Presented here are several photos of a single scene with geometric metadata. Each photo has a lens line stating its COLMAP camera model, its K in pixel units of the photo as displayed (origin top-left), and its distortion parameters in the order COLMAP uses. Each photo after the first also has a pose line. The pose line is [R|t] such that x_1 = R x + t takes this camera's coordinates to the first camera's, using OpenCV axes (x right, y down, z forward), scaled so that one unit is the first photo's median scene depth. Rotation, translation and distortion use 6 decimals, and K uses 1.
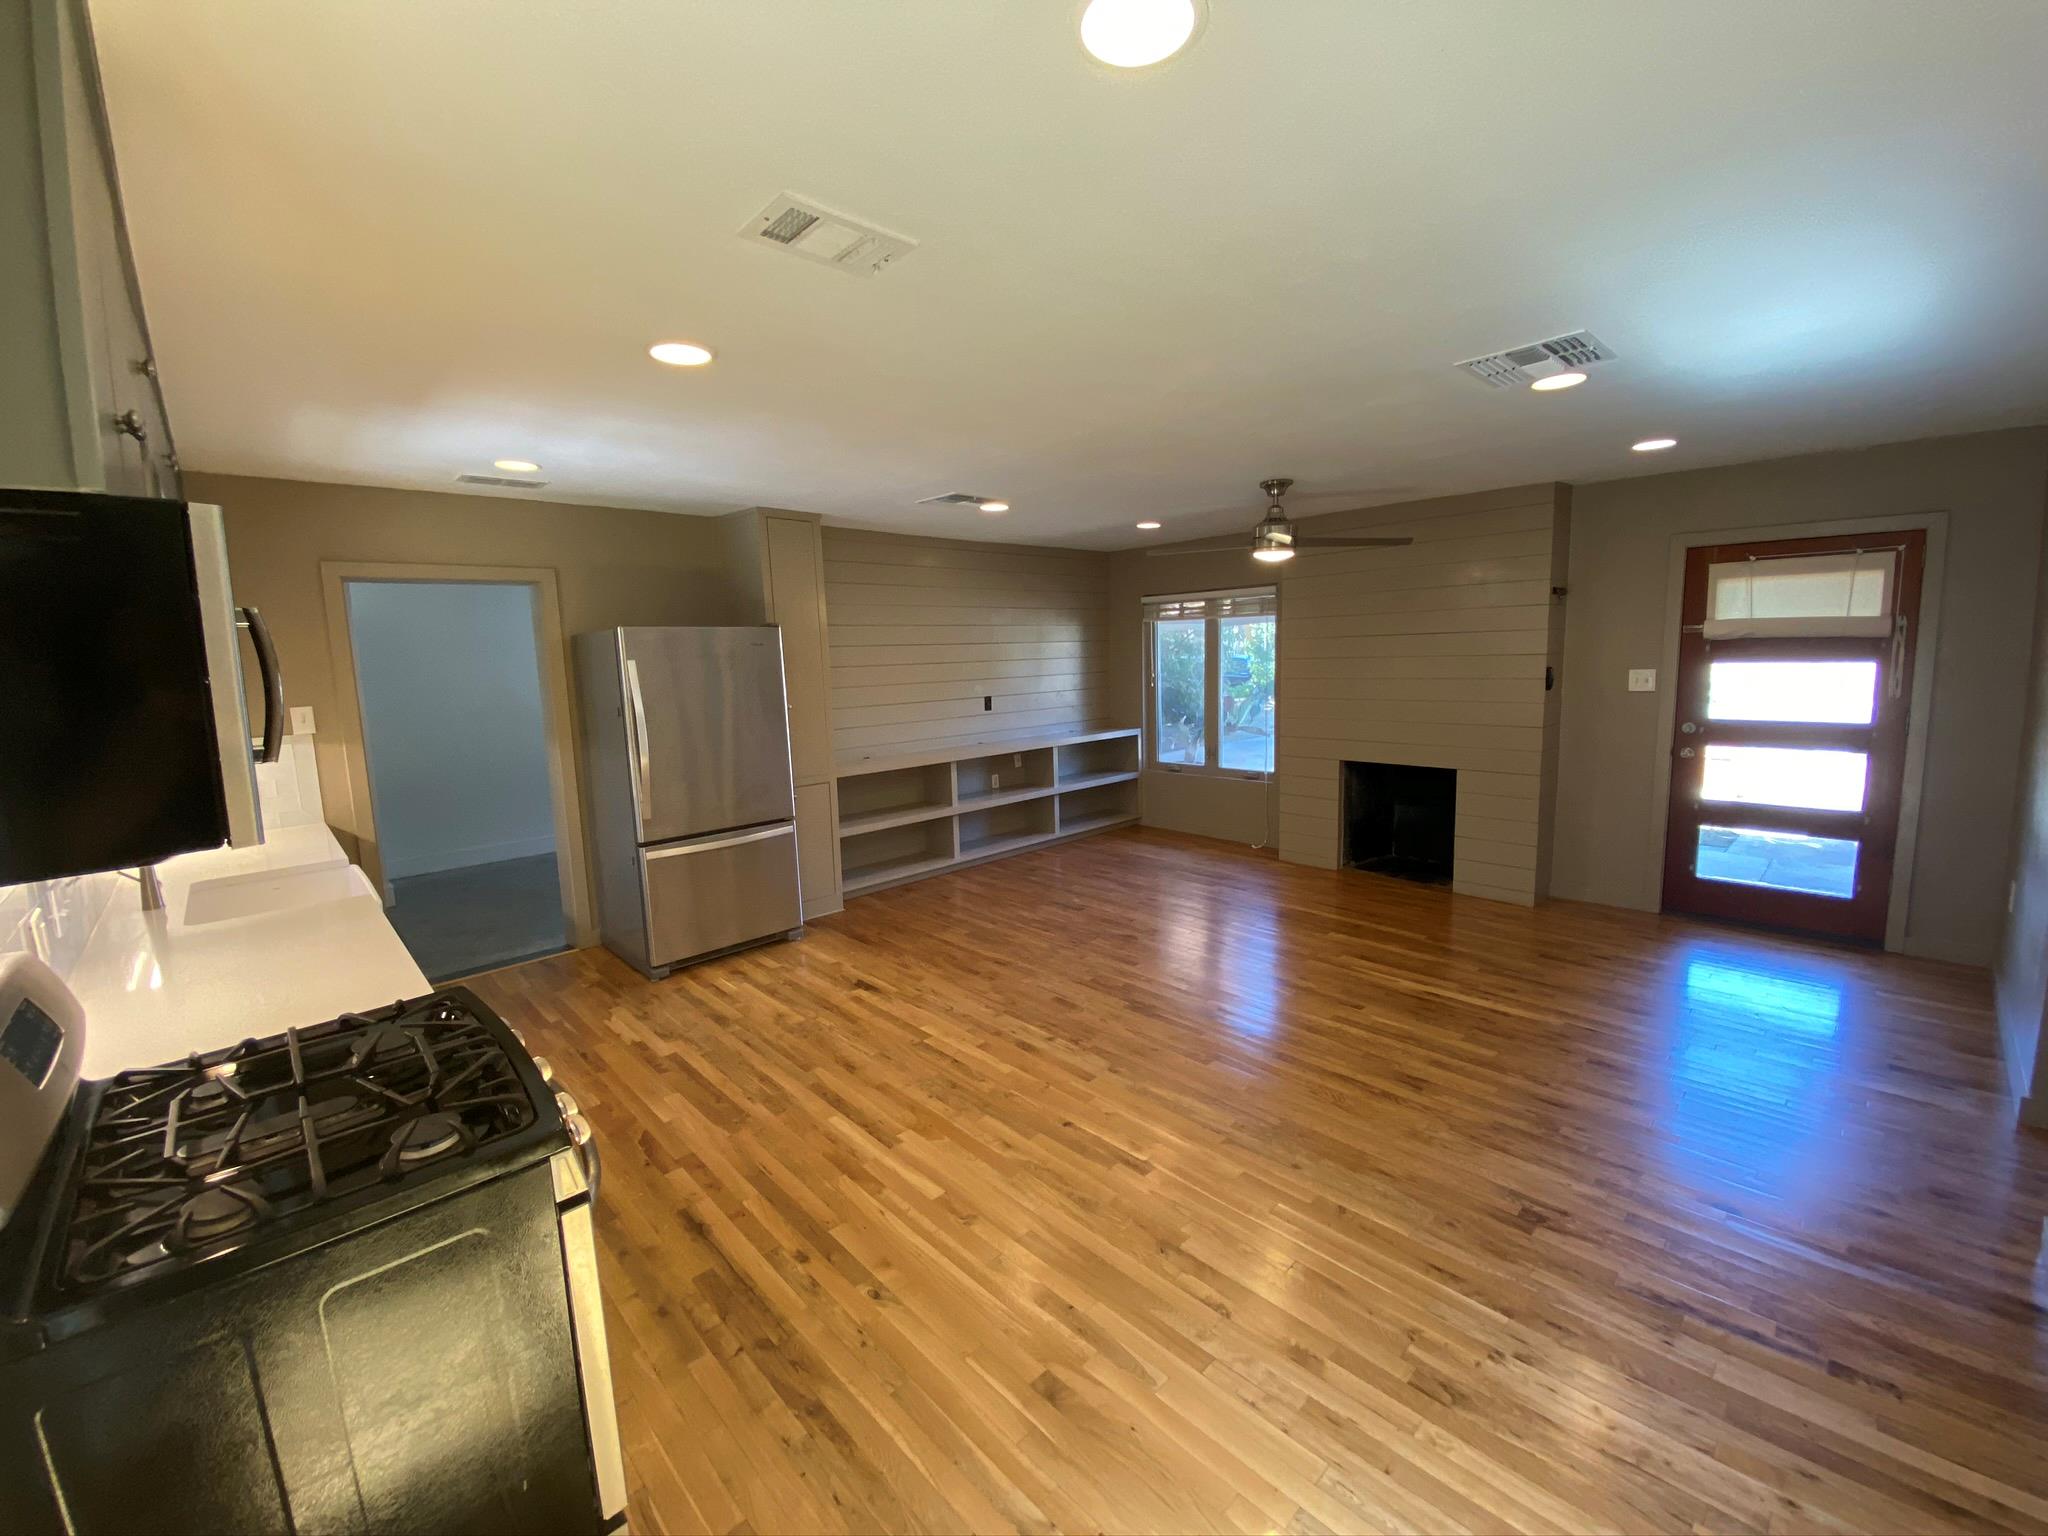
lens RADIAL K [[825.1, 0, 1023.7], [0, 825.1, 750.2], [0, 0, 1]] dist [0.007324, -0.015001]
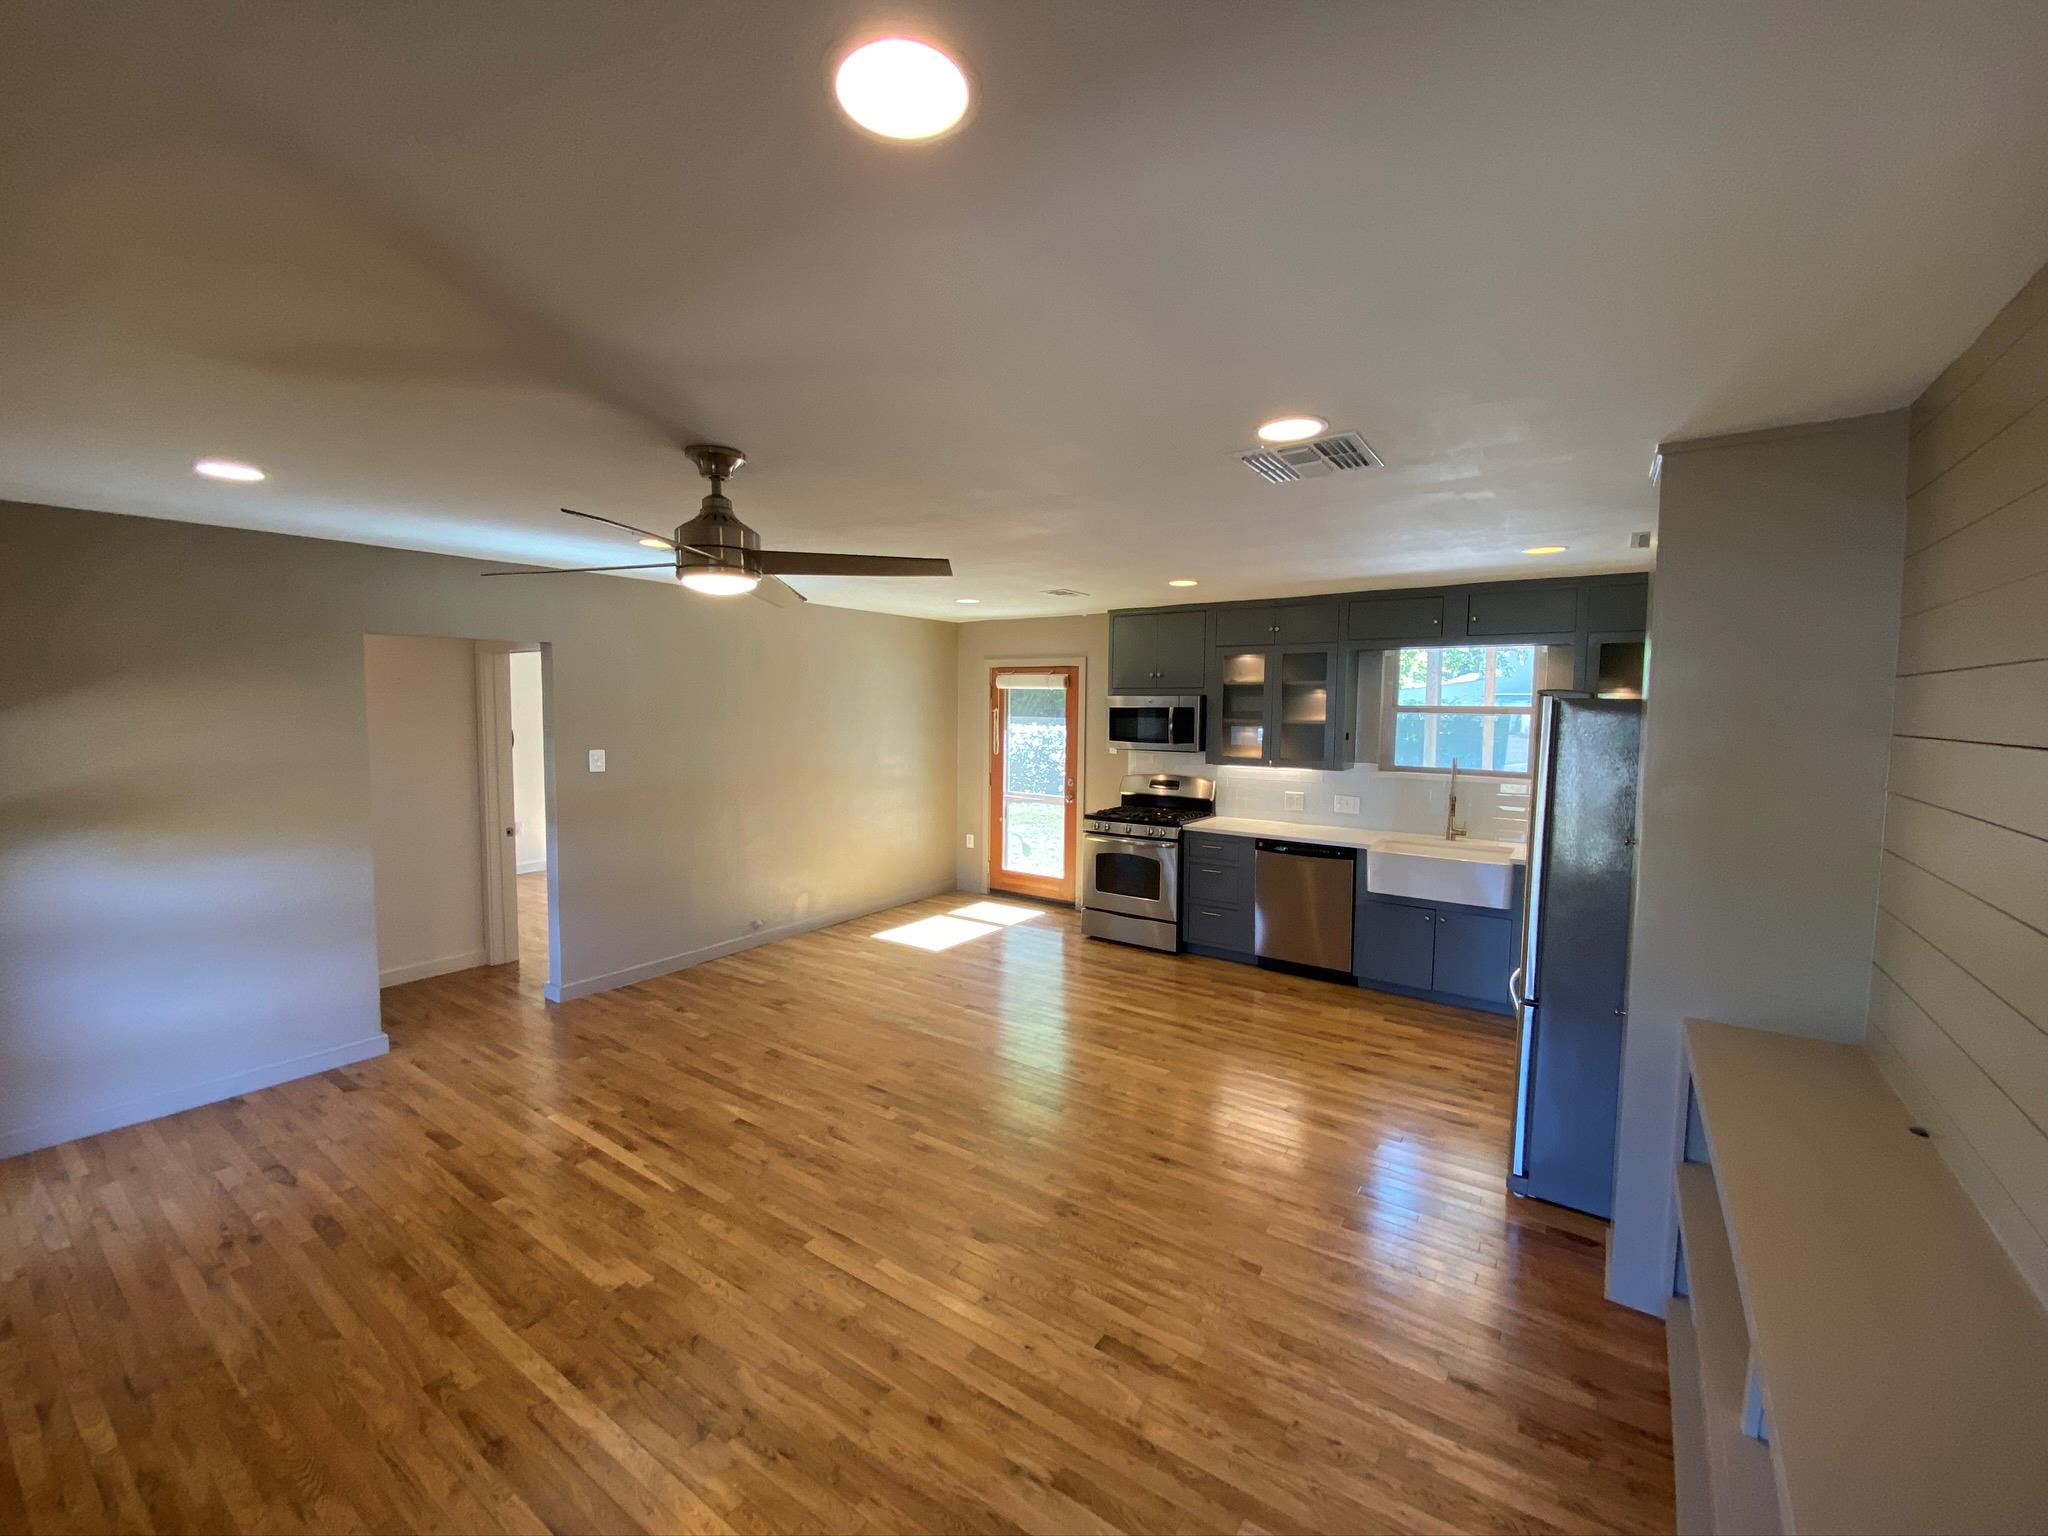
lens RADIAL K [[825.1, 0, 1027.8], [0, 825.1, 751.0], [0, 0, 1]] dist [0.007324, -0.015001]
pose [[-0.977554, 0.036058, -0.207577, 0.227108], [-0.002531, 0.983165, 0.182701, -0.236443], [0.210670, 0.179125, -0.961006, 1.632782]]
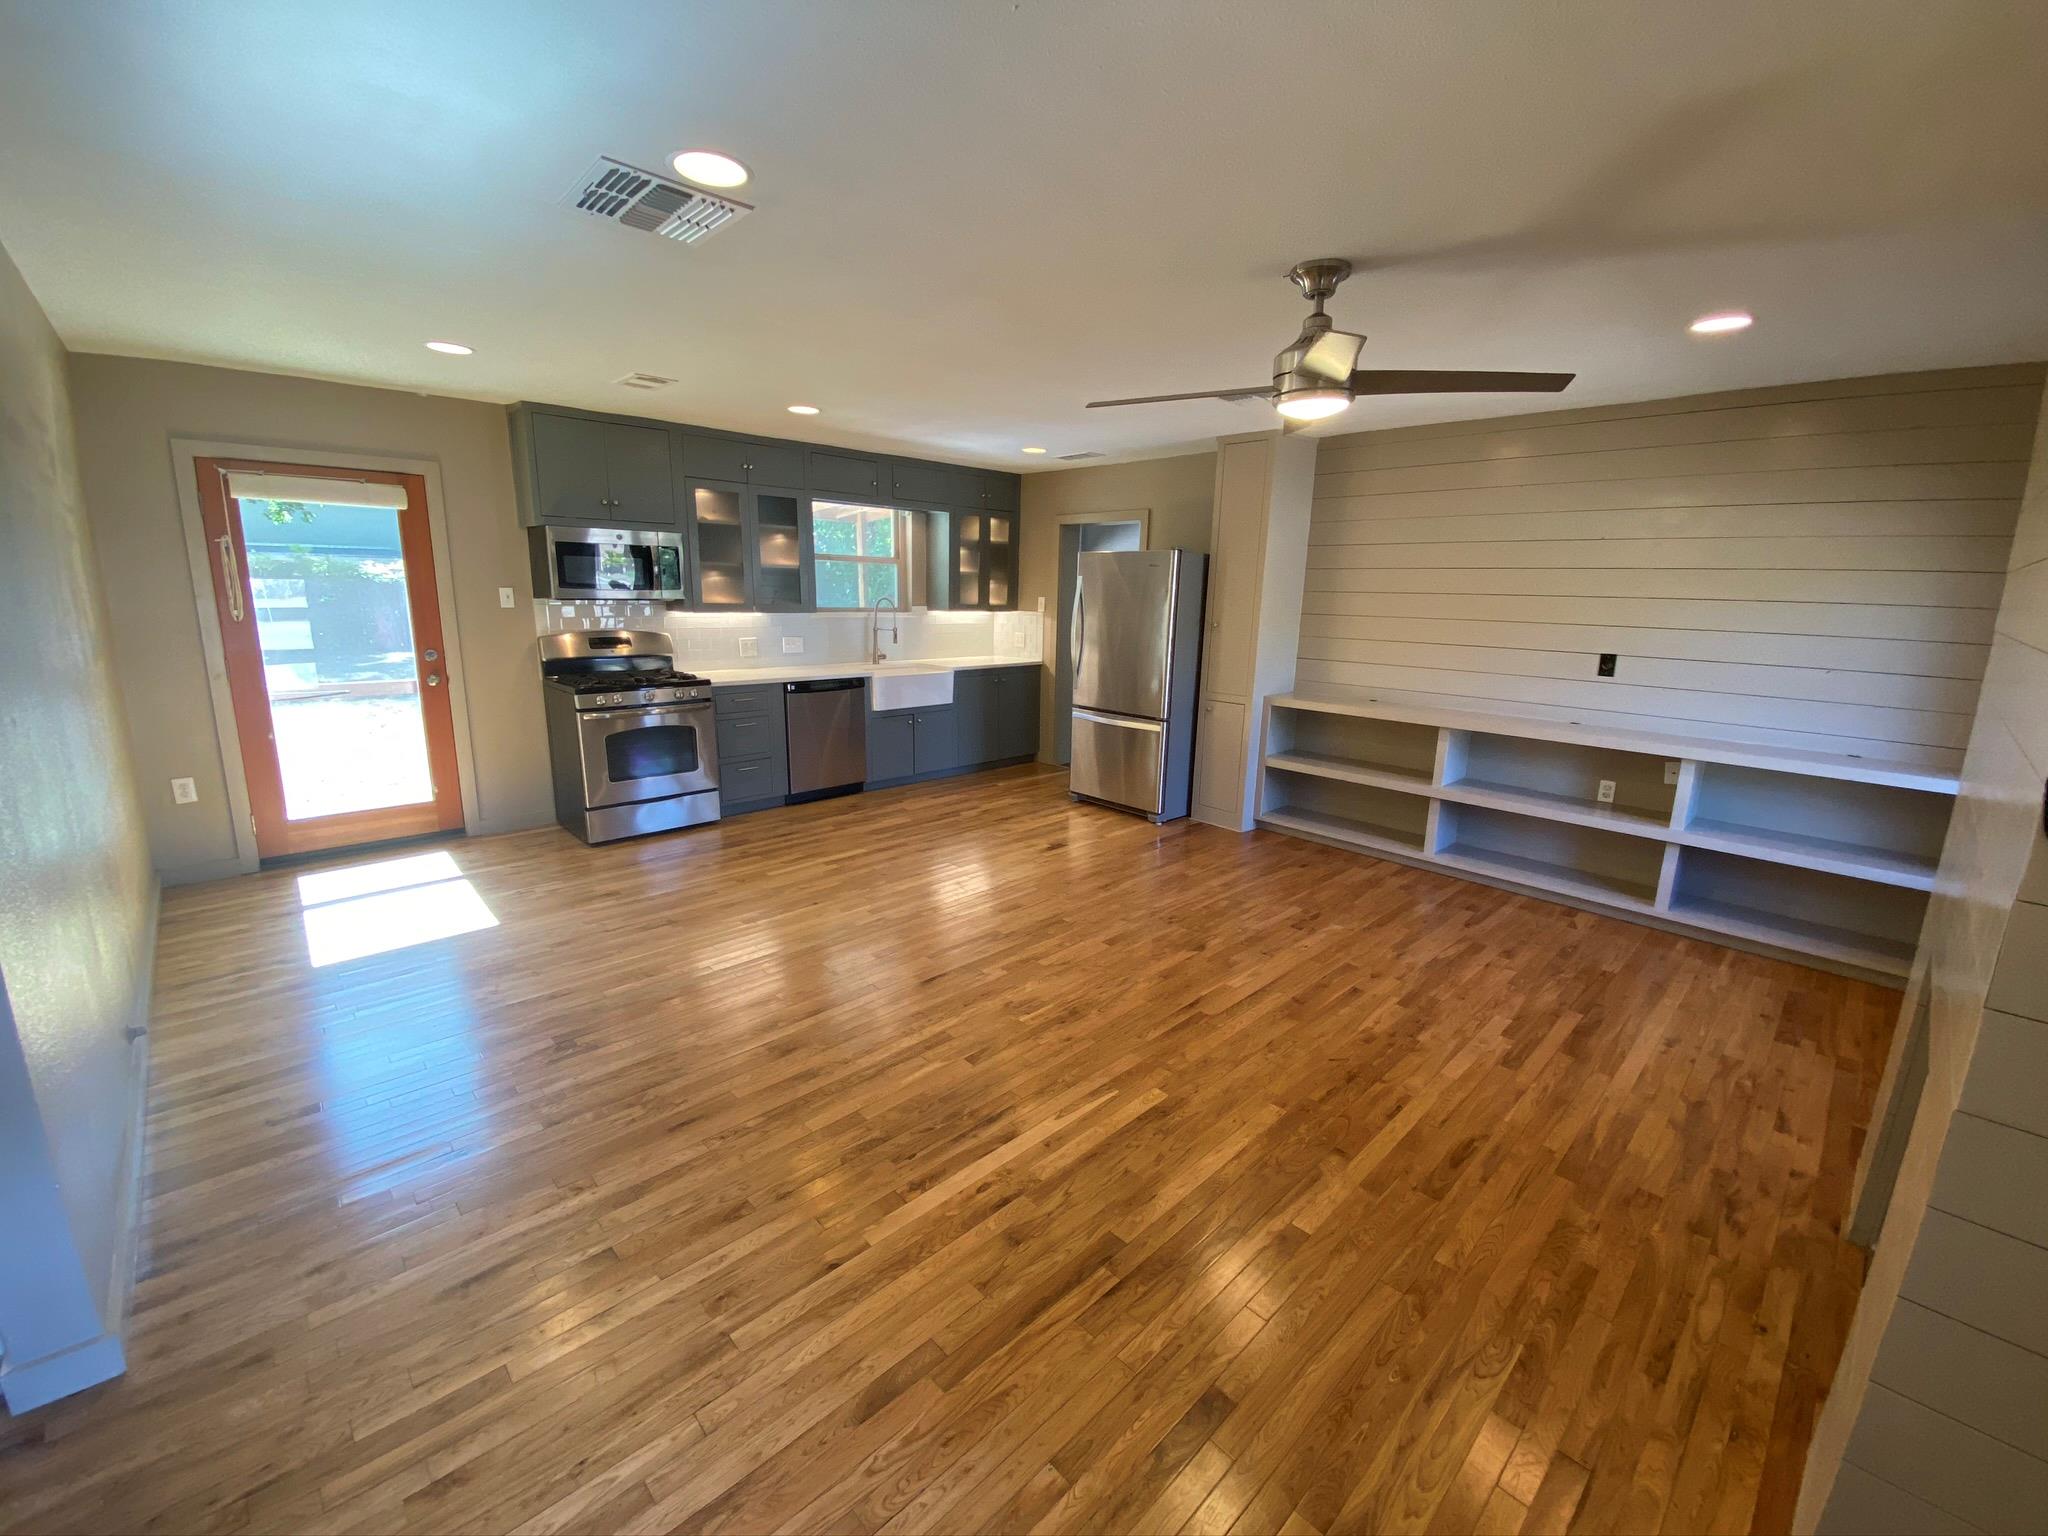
lens RADIAL K [[825.1, 0, 1032.4], [0, 825.1, 761.5], [0, 0, 1]] dist [0.007324, -0.015001]
pose [[0.013954, 0.243230, -0.969868, 0.920014], [-0.143081, 0.960466, 0.238814, -0.118150], [0.989613, 0.135437, 0.048204, 0.845872]]
